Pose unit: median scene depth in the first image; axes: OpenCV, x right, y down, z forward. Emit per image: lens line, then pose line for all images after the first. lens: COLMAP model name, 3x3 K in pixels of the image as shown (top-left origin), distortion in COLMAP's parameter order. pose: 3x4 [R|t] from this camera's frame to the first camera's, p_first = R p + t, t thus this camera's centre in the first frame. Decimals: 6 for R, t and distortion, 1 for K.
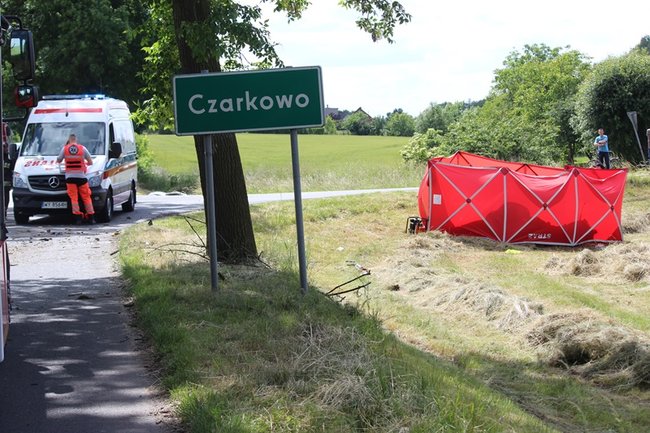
lens RADIAL K [[1652.9, 0, 325.0], [0, 1652.9, 216.5], [0, 0, 1]] dist [-0.331405, -0.416703]
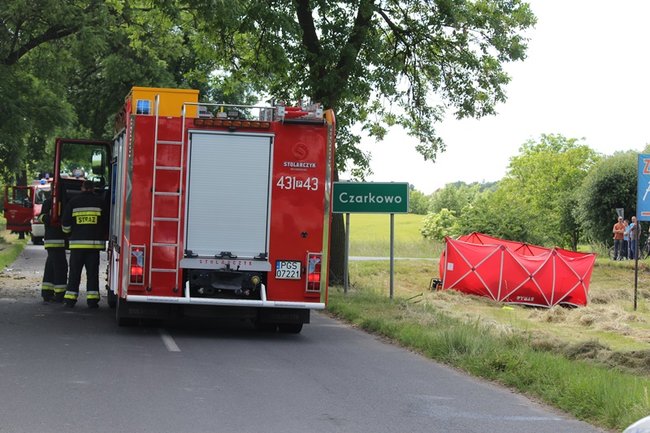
lens RADIAL K [[1720.7, 0, 325.0], [0, 1720.7, 216.5], [0, 0, 1]] dist [-0.220538, -0.710273]
pose [[0.997598, 0.069186, -0.003374, -0.036699], [-0.069267, 0.996666, -0.043122, 0.017604], [0.000379, 0.043252, 0.999064, -0.416845]]
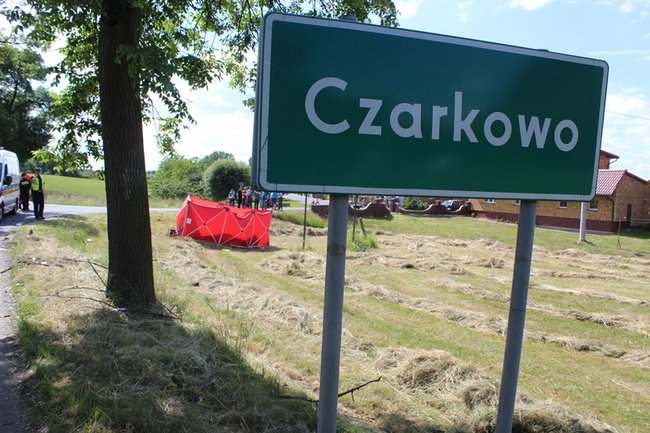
lens RADIAL K [[549.4, 0, 325.0], [0, 549.4, 216.5], [0, 0, 1]] dist [-0.109613, 0.012995]
pose [[0.909225, 0.070115, 0.410359, -0.049680], [-0.069838, 0.997435, -0.015684, -0.017174], [-0.410406, -0.014398, 0.911789, 0.358193]]
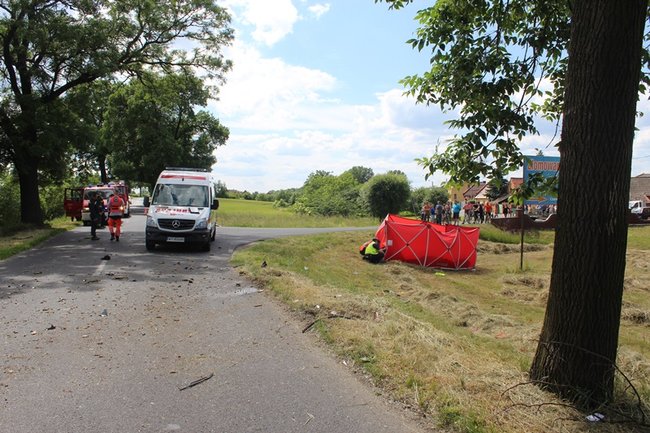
lens RADIAL K [[549.4, 0, 325.0], [0, 549.4, 216.5], [0, 0, 1]] dist [-0.109613, 0.012995]
pose [[0.983841, 0.048941, 0.172226, -0.108216], [-0.045178, 0.998648, -0.025701, -0.019413], [-0.173251, 0.017505, 0.984722, 0.449913]]
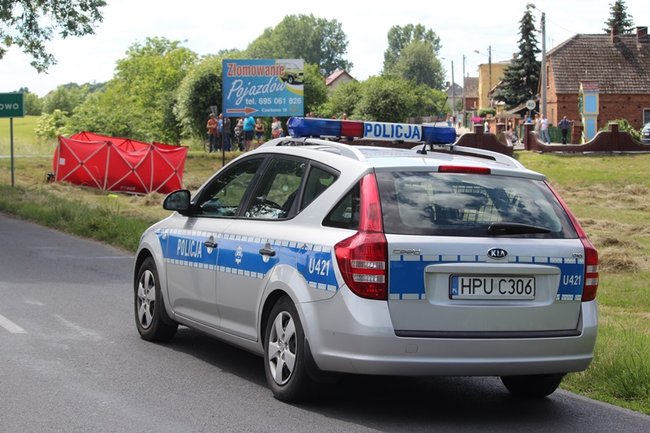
lens RADIAL K [[1652.9, 0, 325.0], [0, 1652.9, 216.5], [0, 0, 1]] dist [-0.331405, -0.416703]
pose [[0.973215, 0.032863, 0.227534, -0.044058], [-0.035295, 0.999355, 0.006630, 0.023496], [-0.227170, -0.014483, 0.973748, -0.566705]]
